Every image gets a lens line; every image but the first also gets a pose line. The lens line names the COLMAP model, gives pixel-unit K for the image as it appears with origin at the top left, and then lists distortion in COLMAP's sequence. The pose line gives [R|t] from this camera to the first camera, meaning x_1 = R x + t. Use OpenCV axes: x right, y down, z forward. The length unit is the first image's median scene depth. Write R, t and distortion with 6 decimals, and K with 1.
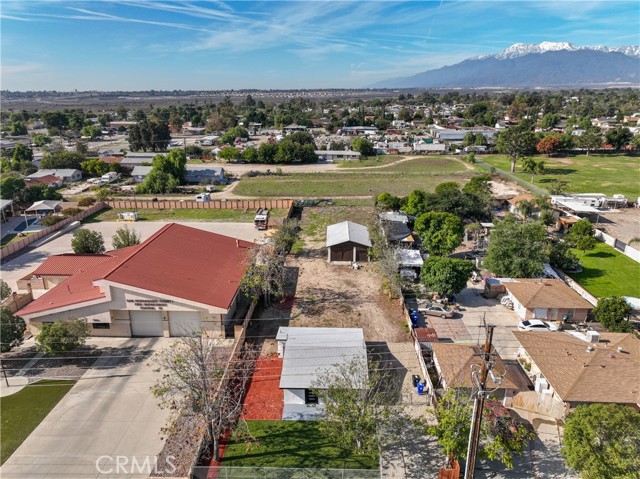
lens RADIAL K [[451.5, 0, 319.0], [0, 451.5, 238.4], [0, 0, 1]] dist [0.003091, 0.003120]
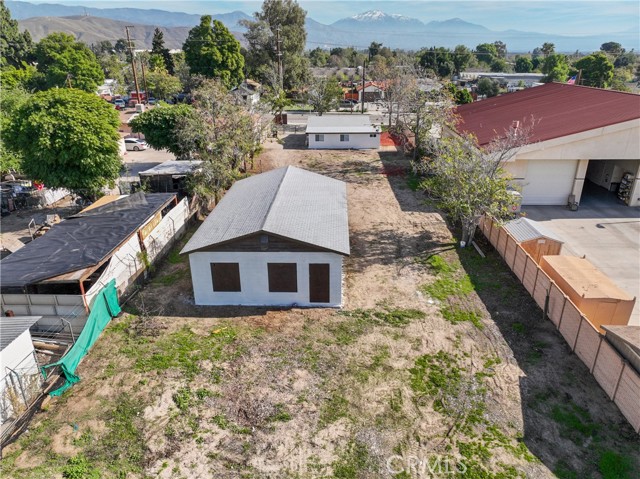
lens RADIAL K [[451.5, 0, 319.0], [0, 451.5, 238.4], [0, 0, 1]] dist [0.003091, 0.003120]
pose [[-0.999900, 0.008146, 0.011584, 0.035754], [0.013701, 0.763331, 0.645862, -0.209840], [-0.003581, 0.645956, -0.763366, 1.353468]]
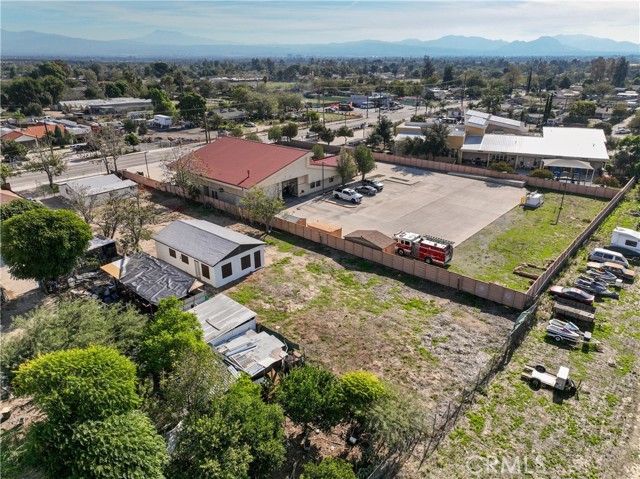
lens RADIAL K [[451.5, 0, 319.0], [0, 451.5, 238.4], [0, 0, 1]] dist [0.003091, 0.003120]
pose [[-0.633685, 0.305242, -0.710824, 0.455726], [-0.225255, 0.806240, 0.547026, -0.429369], [0.740070, 0.506759, -0.442145, 1.513902]]
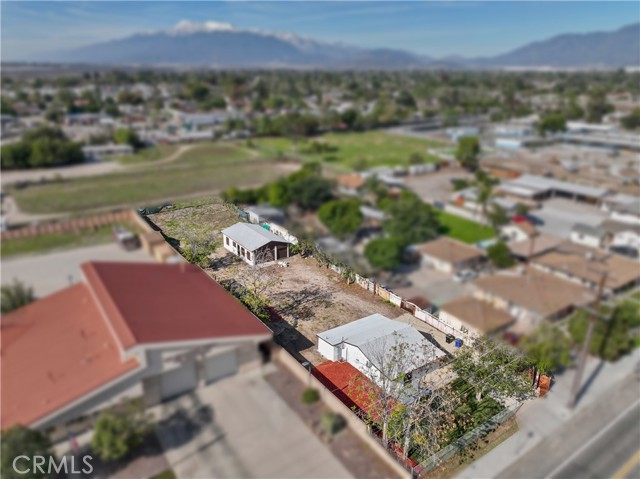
lens RADIAL K [[462.6, 0, 316.1], [0, 462.6, 239.9], [0, 0, 1]] dist [0.001997, 0.003879]
pose [[0.802868, -0.192233, 0.564314, -0.434389], [0.169300, 0.981133, 0.093354, -0.076390], [-0.571613, 0.020588, 0.820265, 0.094329]]
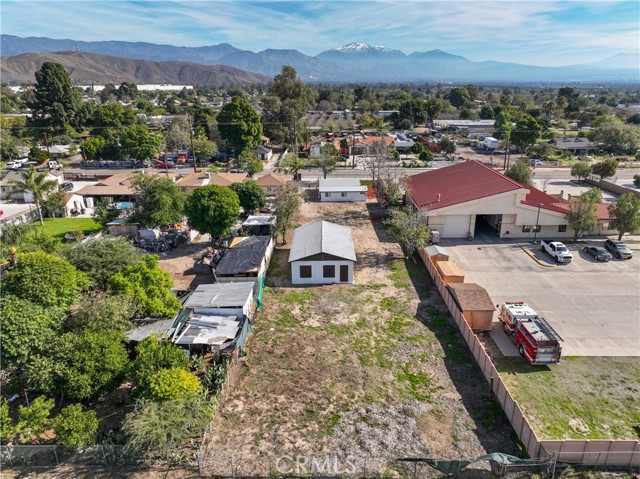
lens RADIAL K [[451.5, 0, 319.0], [0, 451.5, 238.4], [0, 0, 1]] dist [0.003091, 0.003120]
pose [[-0.999600, 0.023894, -0.015158, 0.085761], [0.010052, 0.800585, 0.599136, -0.460251], [0.026451, 0.598743, -0.800504, 1.671893]]
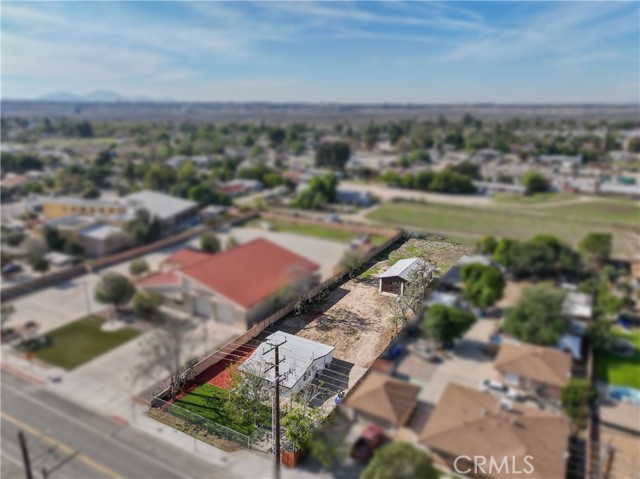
lens RADIAL K [[462.6, 0, 316.1], [0, 462.6, 239.9], [0, 0, 1]] dist [0.001997, 0.003879]
pose [[0.884308, 0.143617, -0.444267, 0.377215], [-0.157070, 0.987565, 0.006601, -0.056908], [0.439691, 0.063944, 0.895870, -0.098808]]
